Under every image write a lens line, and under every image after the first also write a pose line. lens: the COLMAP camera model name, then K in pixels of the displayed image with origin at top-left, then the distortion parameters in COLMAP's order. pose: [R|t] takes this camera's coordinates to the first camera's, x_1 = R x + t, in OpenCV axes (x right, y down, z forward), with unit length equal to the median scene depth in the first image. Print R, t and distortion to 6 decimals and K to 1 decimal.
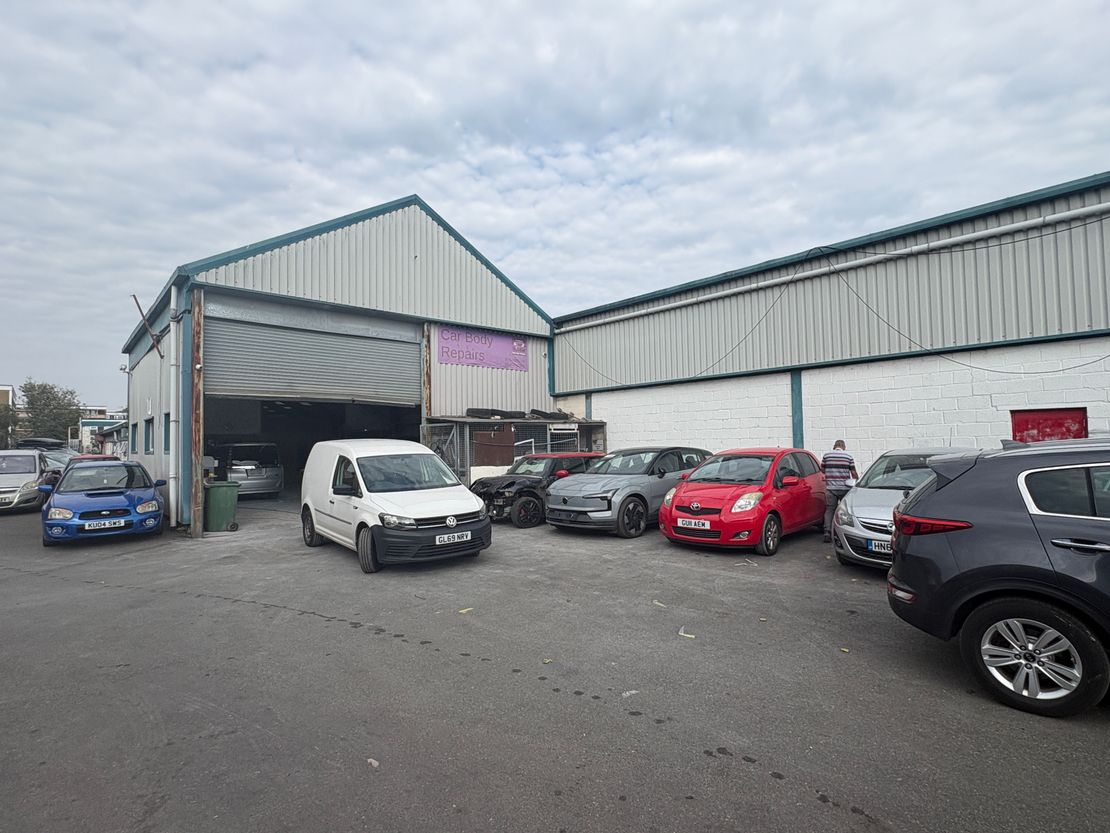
lens RADIAL K [[534.4, 0, 556.1], [0, 534.4, 472.7], [0, 0, 1]] dist [-0.004420, -0.001067]
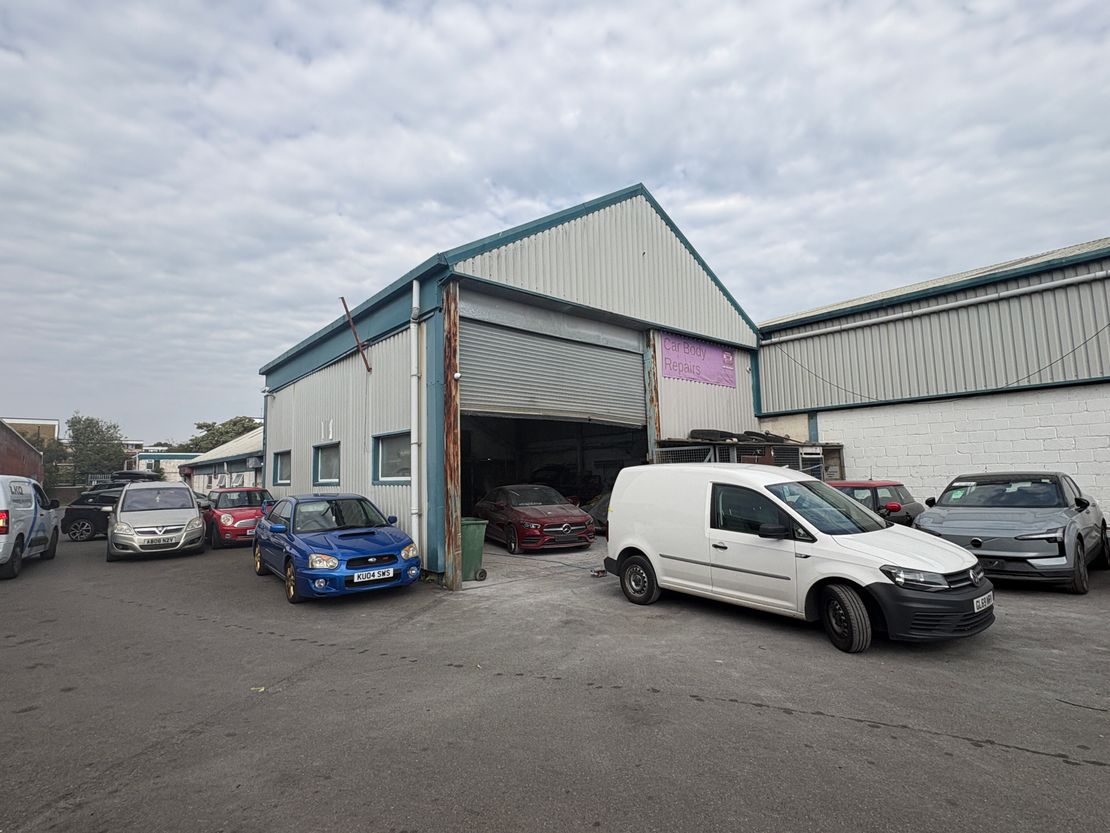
lens RADIAL K [[544.9, 0, 555.0], [0, 544.9, 416.5], [0, 0, 1]] dist [-0.003604, -0.000438]
pose [[0.999224, -0.007112, -0.038741, -0.326246], [0.000539, 0.985938, -0.167109, 0.003740], [0.039384, 0.166958, 0.985177, 0.132567]]
